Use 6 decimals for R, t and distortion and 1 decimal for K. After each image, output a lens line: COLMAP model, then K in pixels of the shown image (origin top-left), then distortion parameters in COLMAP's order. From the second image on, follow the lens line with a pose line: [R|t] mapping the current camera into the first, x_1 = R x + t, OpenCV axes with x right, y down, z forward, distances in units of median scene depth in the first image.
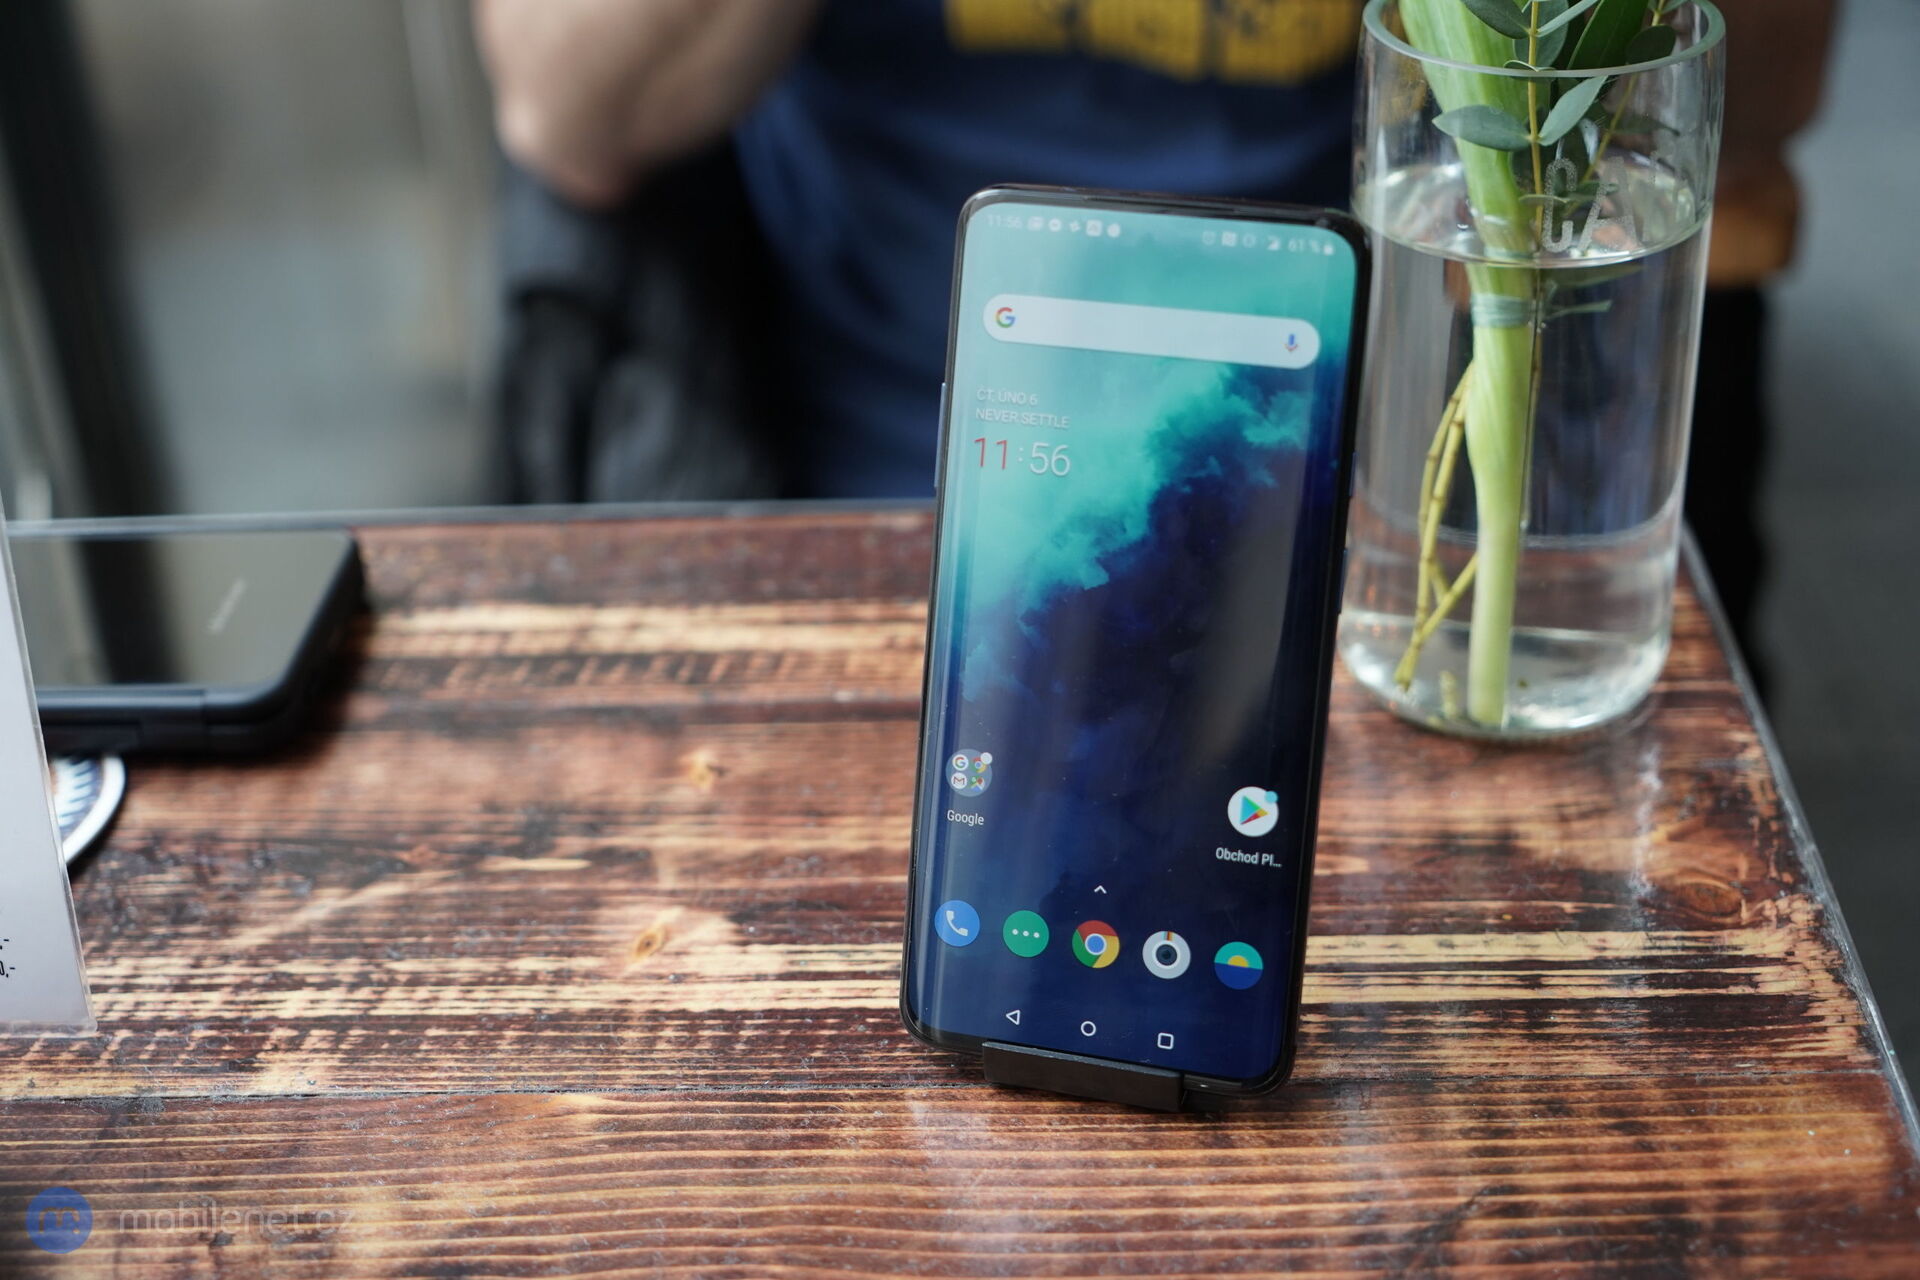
lens RADIAL K [[2887.9, 0, 960.0], [0, 2887.9, 640.0], [0, 0, 1]] dist [0.023409, -0.064893]
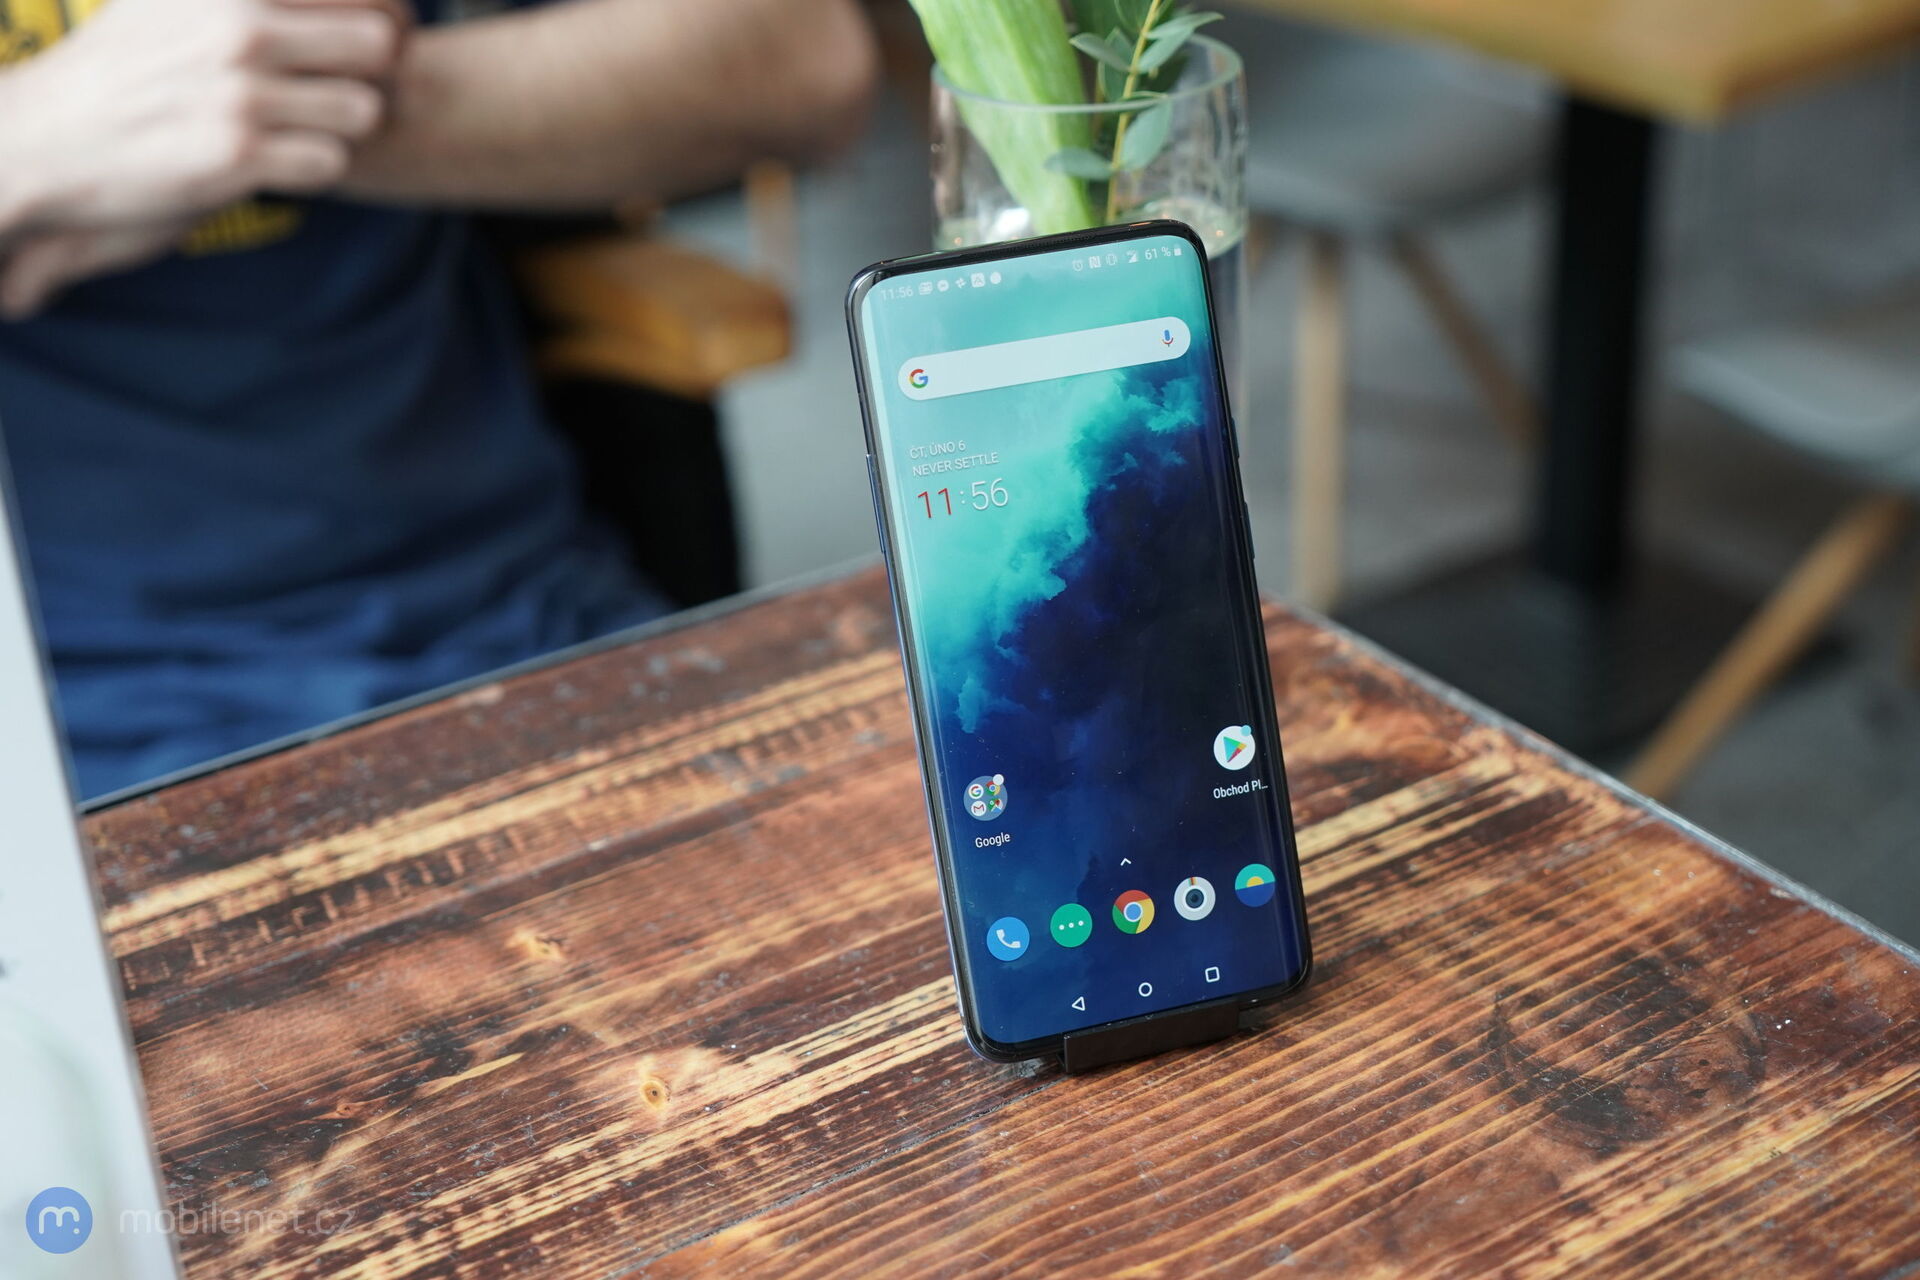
lens RADIAL K [[2887.9, 0, 960.0], [0, 2887.9, 640.0], [0, 0, 1]] dist [0.023409, -0.064893]
pose [[0.816372, -0.258833, 0.516278, -0.537070], [0.302492, 0.953152, -0.000463, -0.012359], [-0.491972, 0.156548, 0.856421, 0.074974]]
